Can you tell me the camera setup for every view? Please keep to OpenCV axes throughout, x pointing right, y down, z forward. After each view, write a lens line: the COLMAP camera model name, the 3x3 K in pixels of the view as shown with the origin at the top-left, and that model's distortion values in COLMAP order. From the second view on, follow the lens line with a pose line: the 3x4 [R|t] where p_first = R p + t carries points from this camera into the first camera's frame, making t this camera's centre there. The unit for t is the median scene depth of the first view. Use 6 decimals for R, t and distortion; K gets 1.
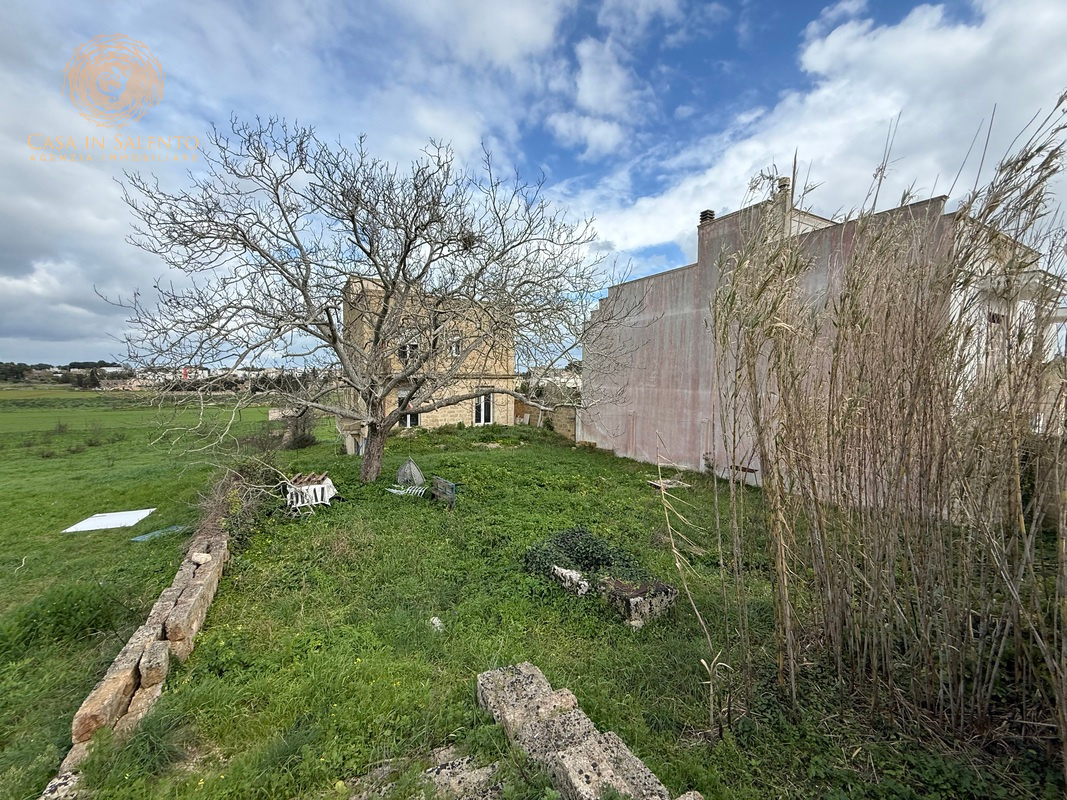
lens RADIAL K [[431.7, 0, 530.1], [0, 431.7, 400.8], [0, 0, 1]] dist [0.009940, -0.001888]
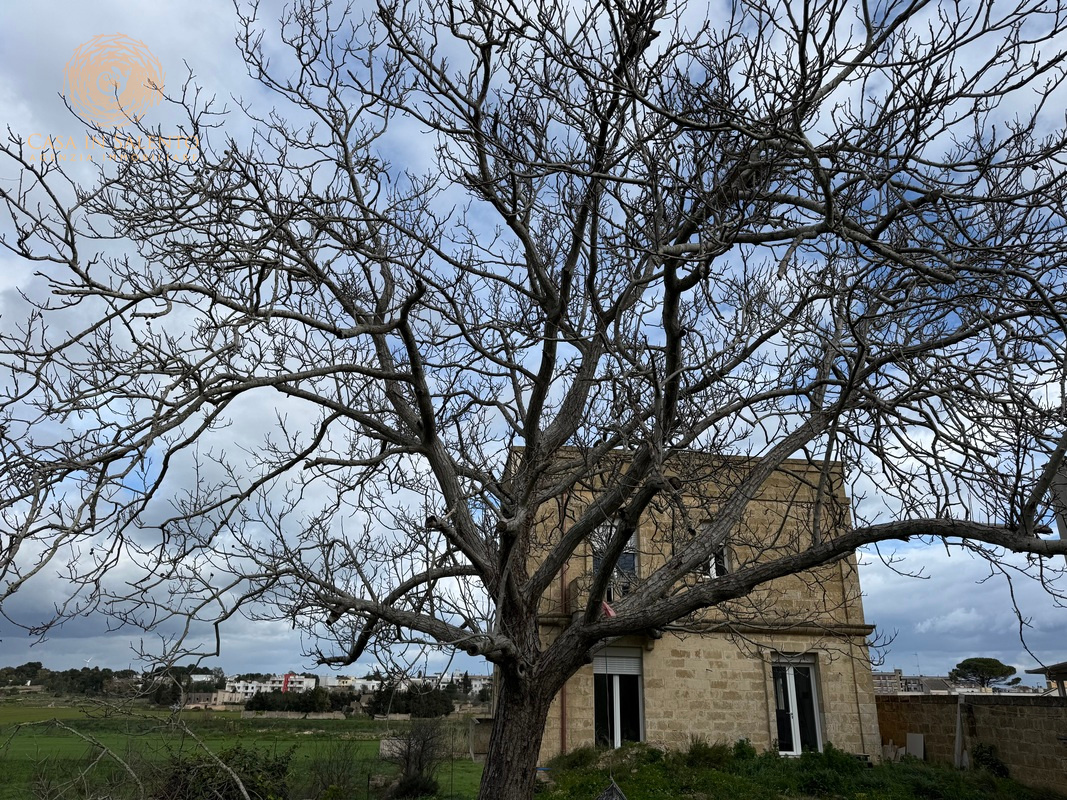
lens RADIAL K [[766.9, 0, 531.5], [0, 766.9, 402.8], [0, 0, 1]] dist [0.051737, -0.075713]
pose [[0.927005, -0.120956, -0.355010, -0.071753], [-0.034240, 0.915321, -0.401266, 0.081169], [0.373484, 0.384131, 0.844366, 0.287735]]
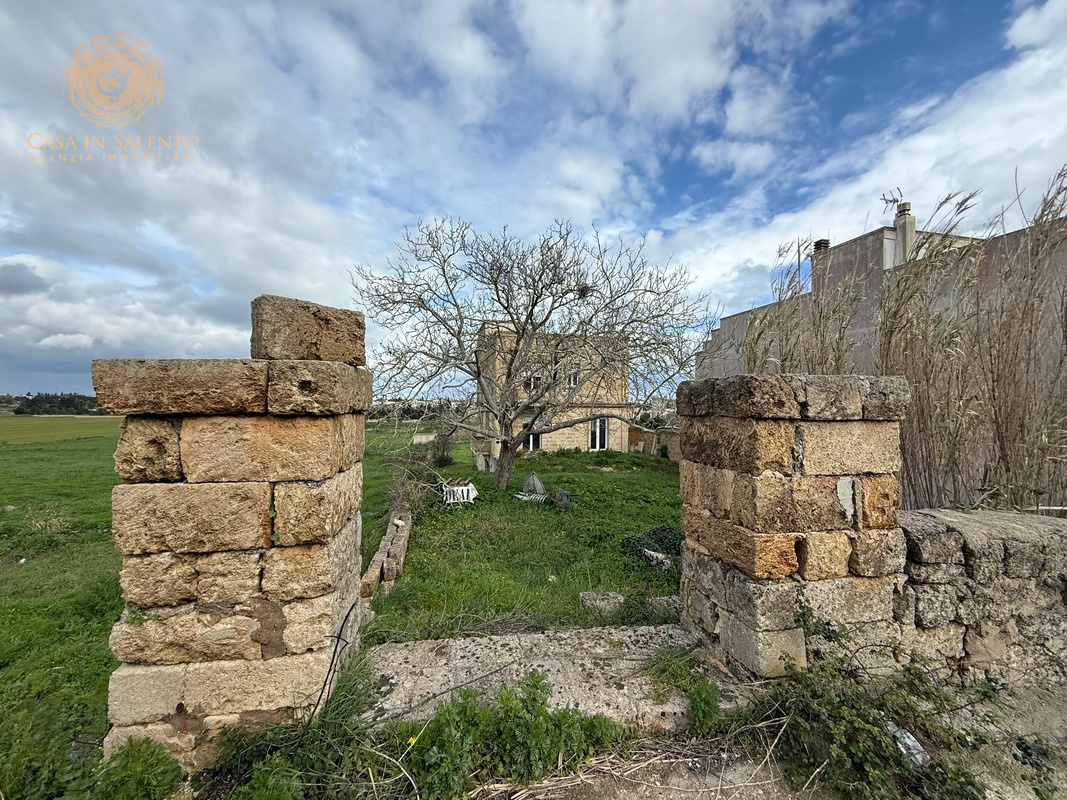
lens RADIAL K [[431.7, 0, 525.6], [0, 431.7, 402.0], [0, 0, 1]] dist [0.009940, -0.001888]
pose [[0.959570, -0.000796, -0.281469, 0.030258], [-0.019217, 0.997477, -0.068334, 0.018273], [0.280814, 0.070980, 0.957134, -0.131166]]
